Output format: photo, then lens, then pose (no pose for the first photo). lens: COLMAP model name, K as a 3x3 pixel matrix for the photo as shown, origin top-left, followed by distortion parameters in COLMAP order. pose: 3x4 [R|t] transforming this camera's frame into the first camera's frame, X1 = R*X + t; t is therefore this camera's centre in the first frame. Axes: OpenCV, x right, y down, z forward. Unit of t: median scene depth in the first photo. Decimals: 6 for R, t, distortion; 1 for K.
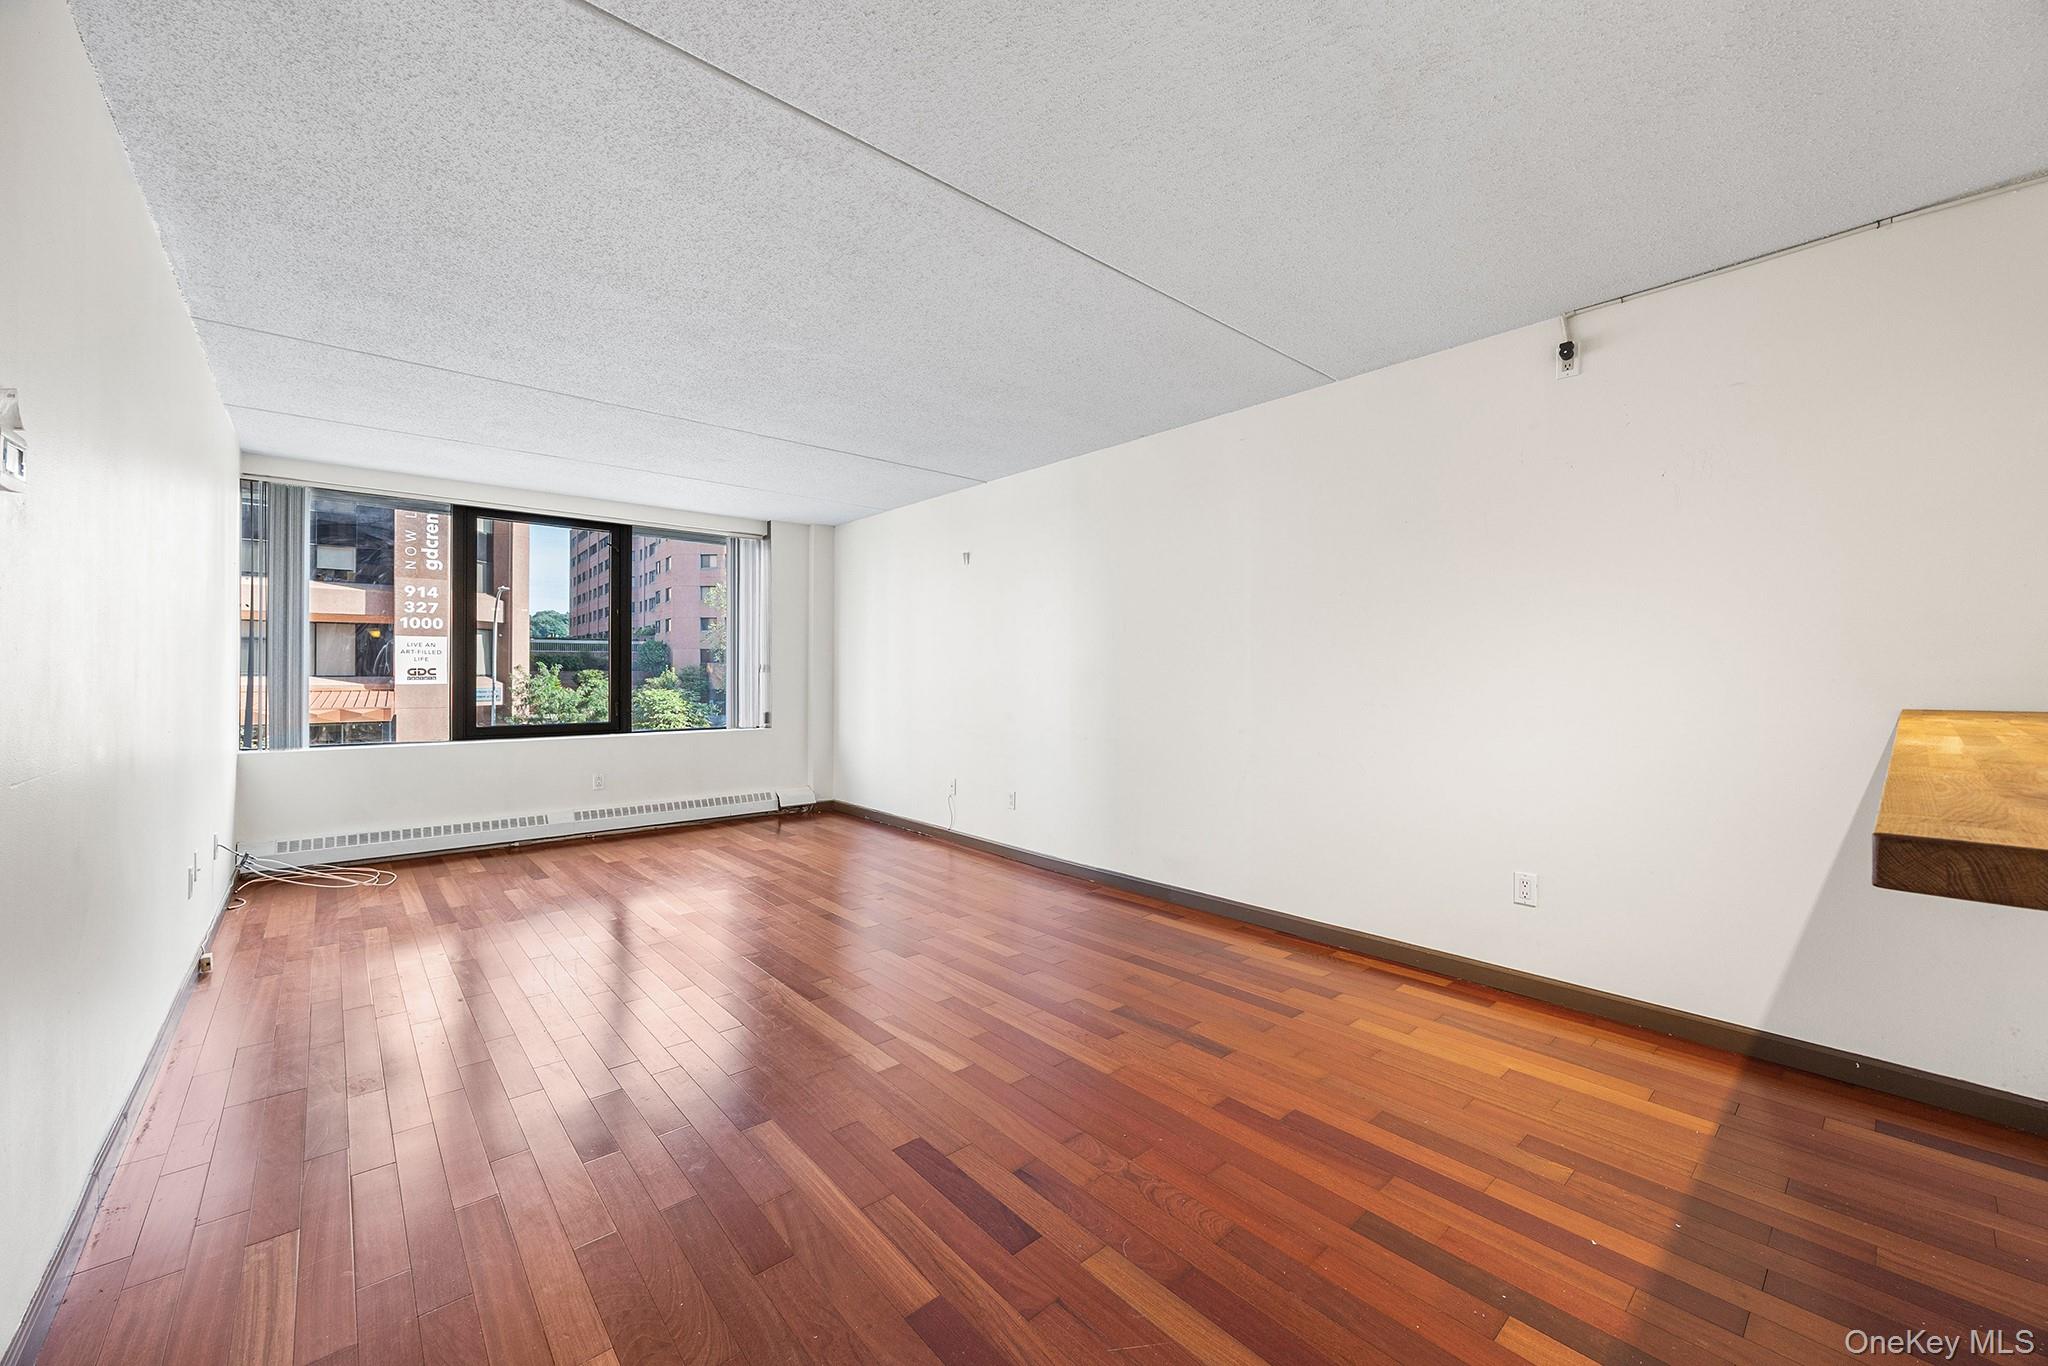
lens RADIAL K [[782.6, 0, 1041.6], [0, 782.6, 671.1], [0, 0, 1]] dist [-0.002105, -0.000384]
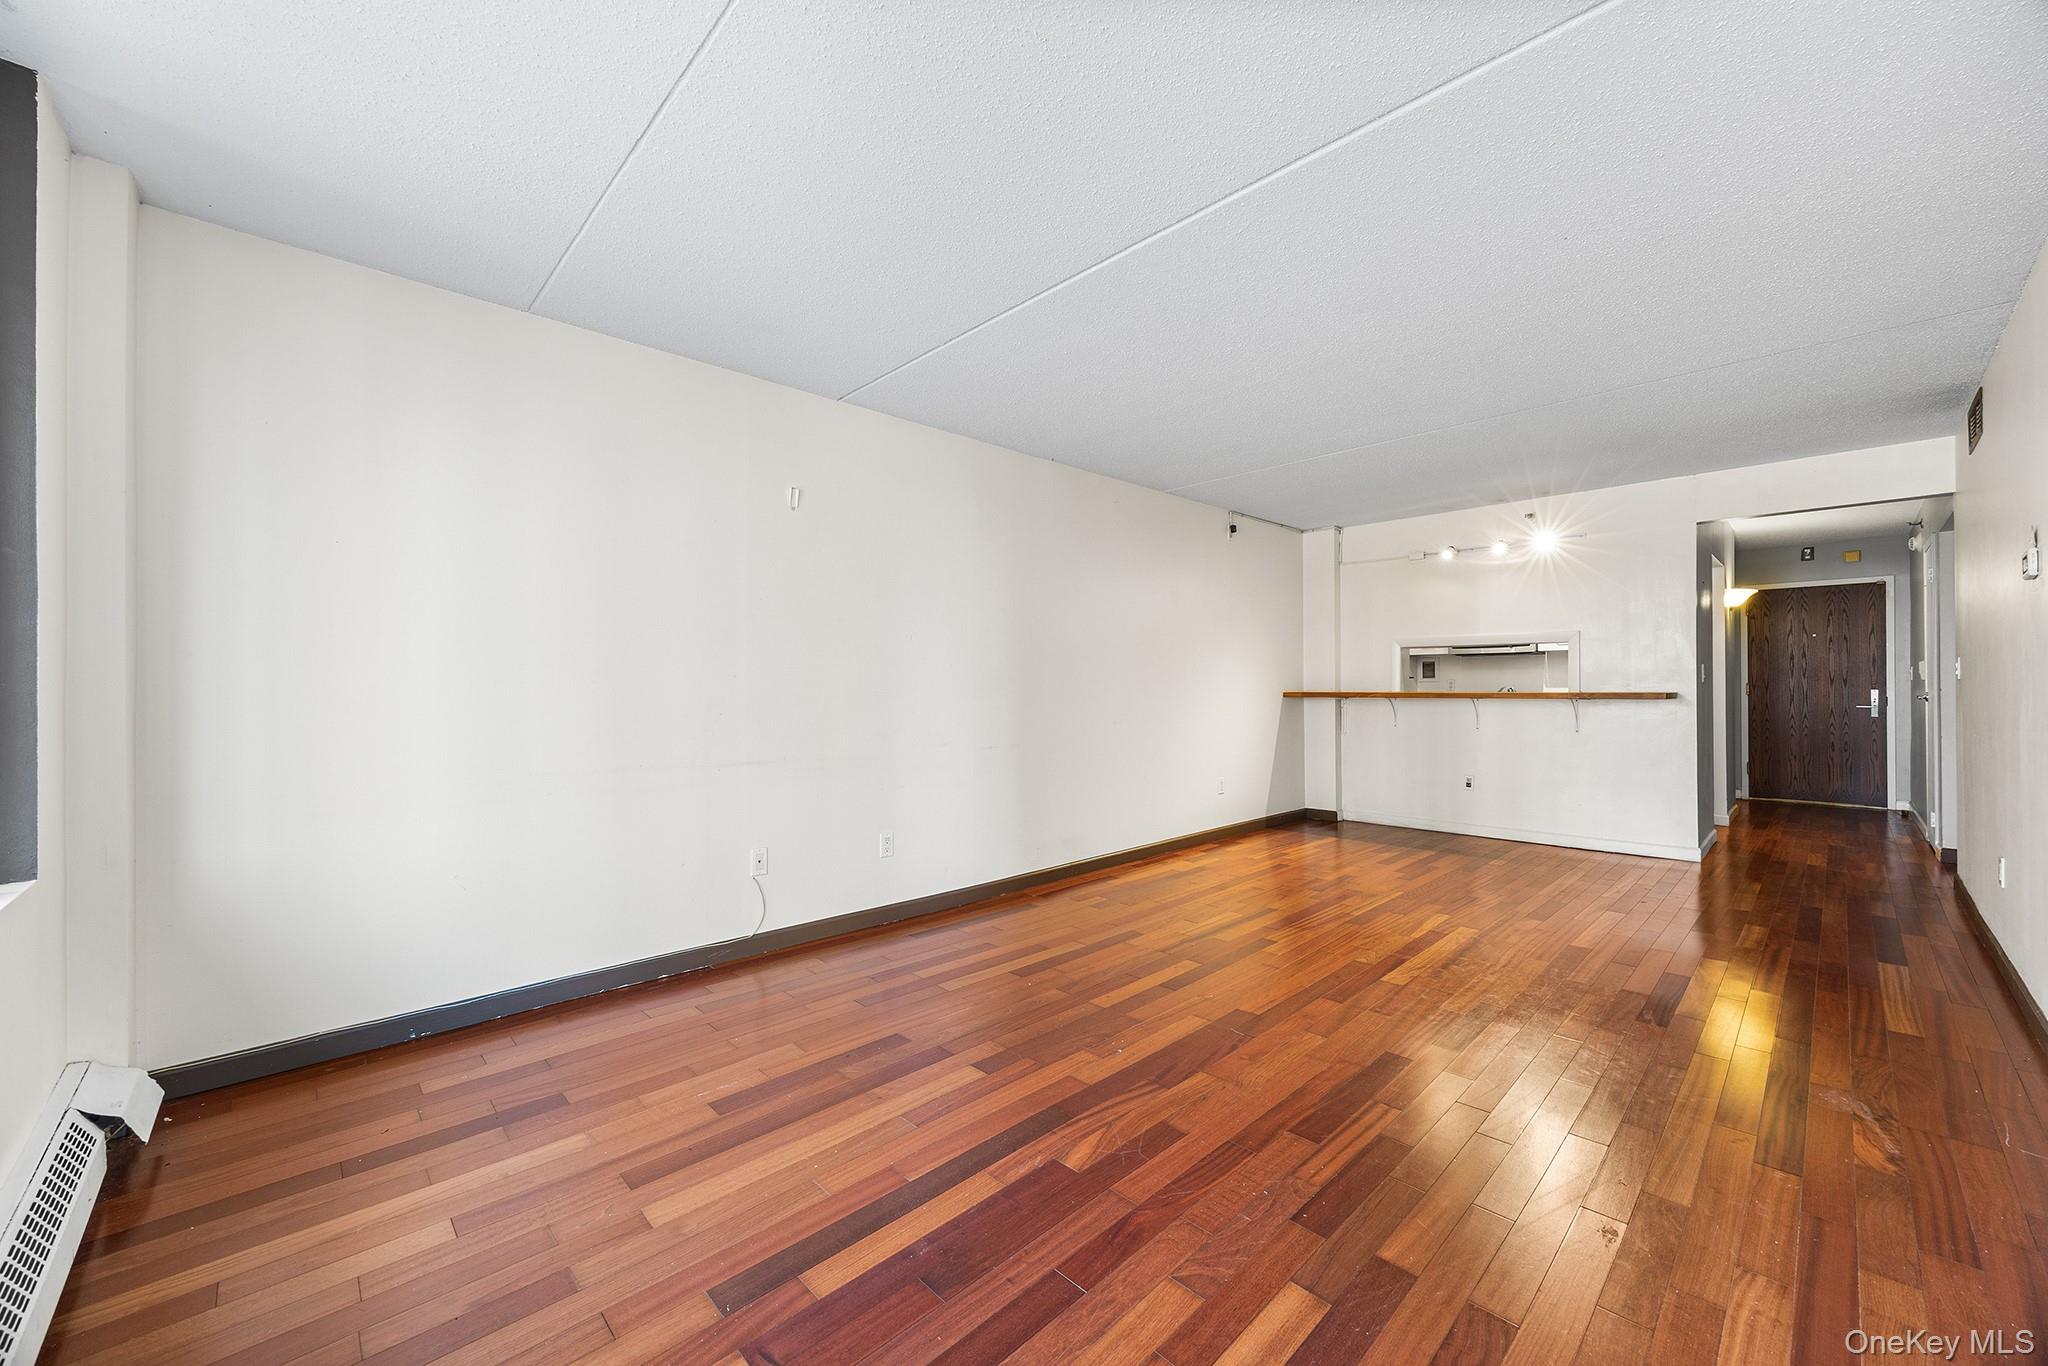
lens RADIAL K [[782.6, 0, 1031.7], [0, 782.6, 683.7], [0, 0, 1]] dist [-0.002105, -0.000384]
pose [[-0.022049, 0.001589, 0.999756, -0.872500], [-0.006062, 0.999980, -0.001723, 0.009848], [-0.999739, -0.006099, -0.022039, 0.957499]]
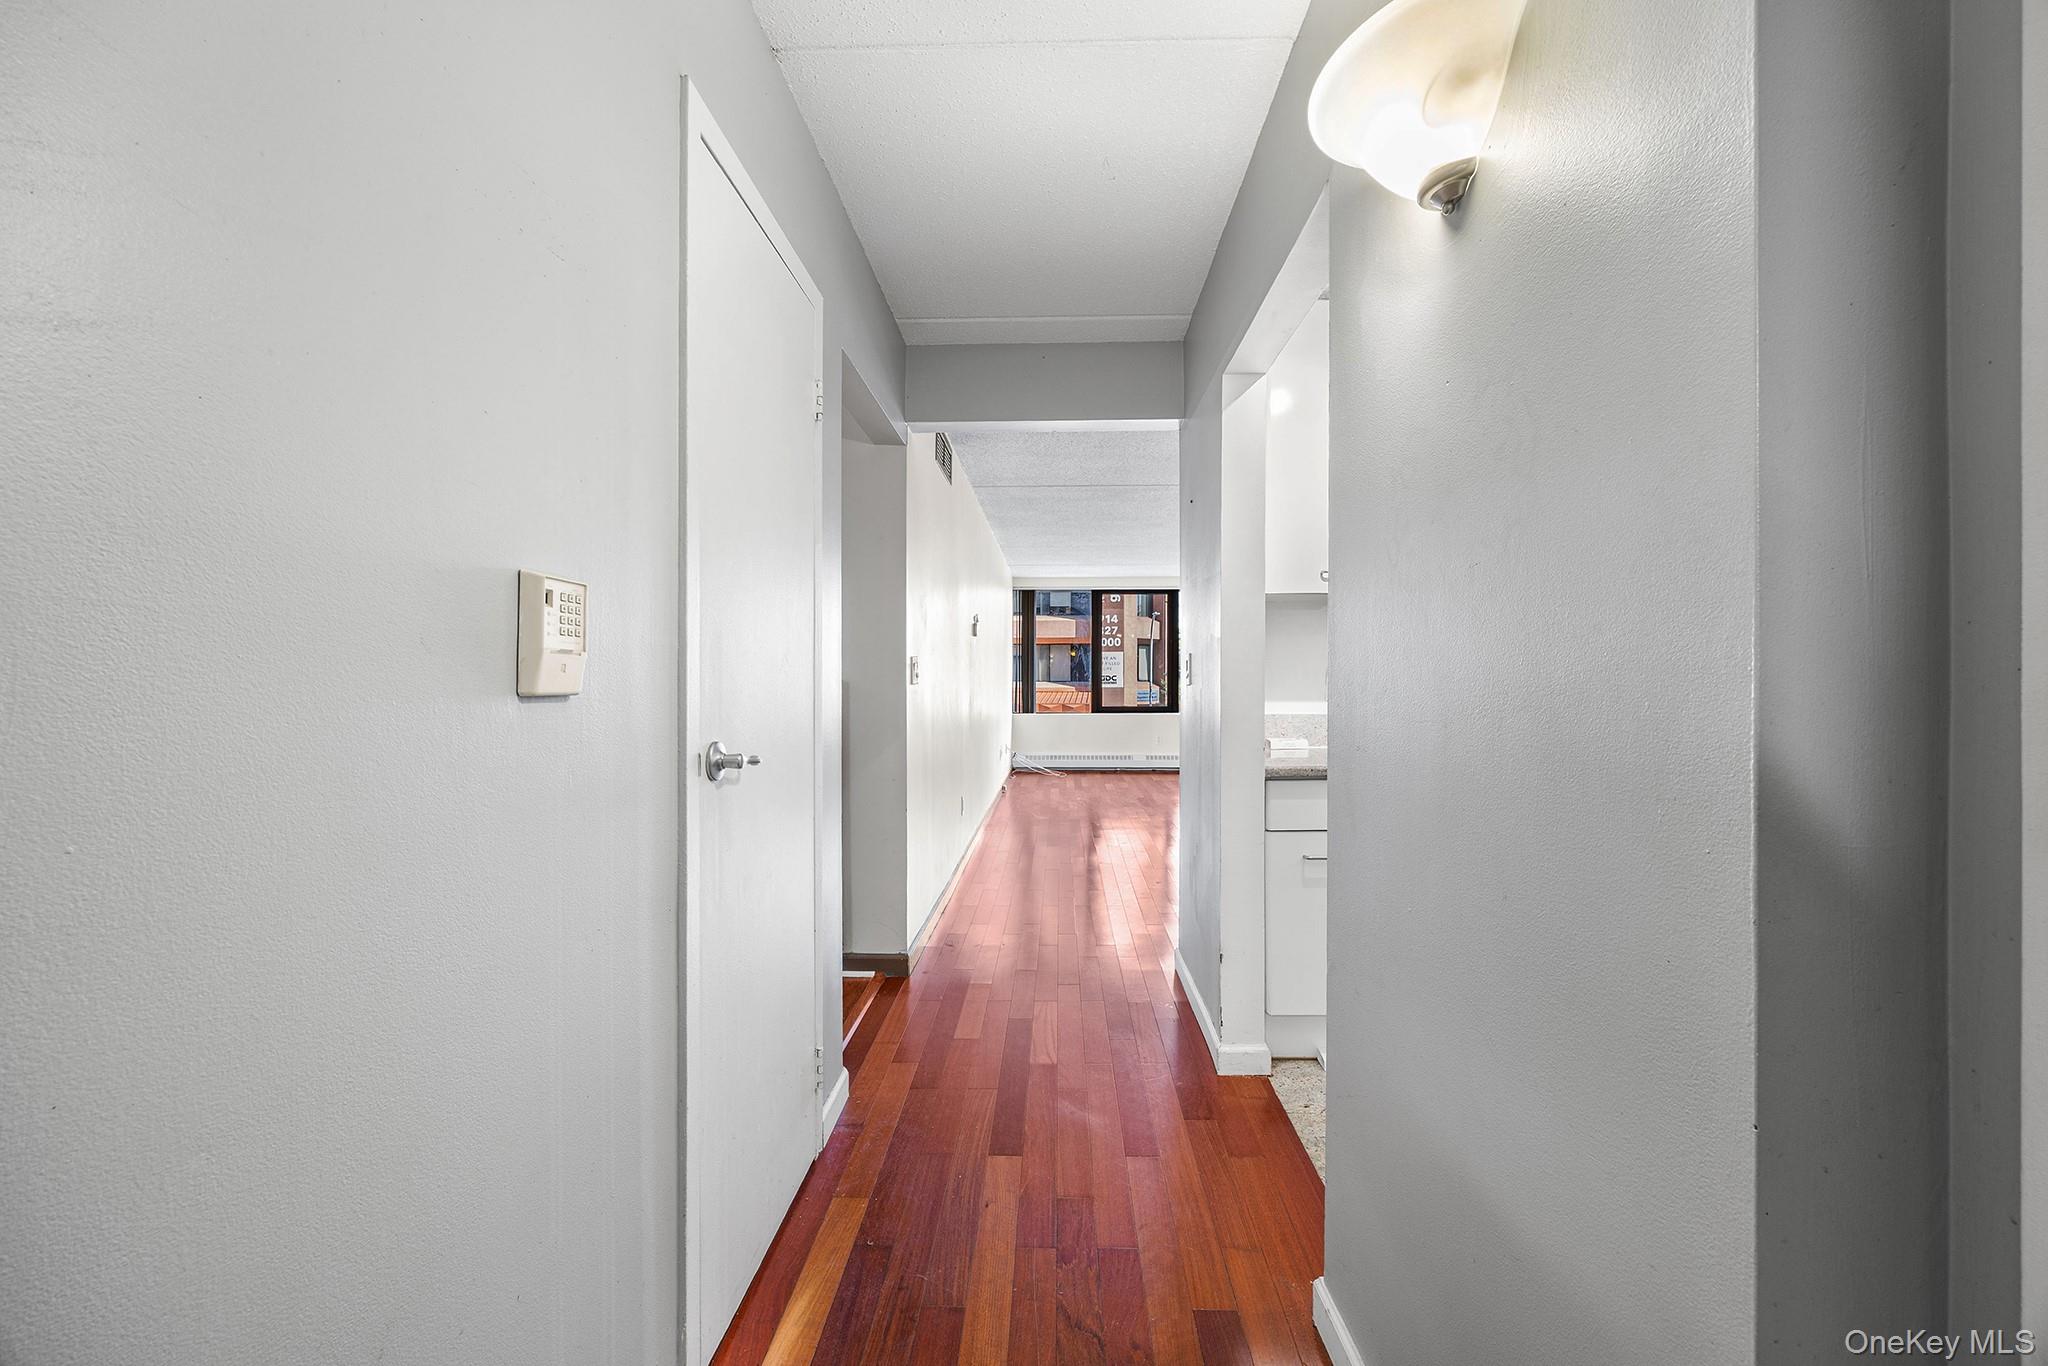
lens RADIAL K [[782.6, 0, 1026.4], [0, 782.6, 680.3], [0, 0, 1]] dist [-0.002105, -0.000384]
pose [[0.709400, -0.000906, -0.704806, 0.537912], [0.004164, 0.999987, 0.002906, 0.003438], [0.704794, -0.004996, 0.709395, -0.523302]]
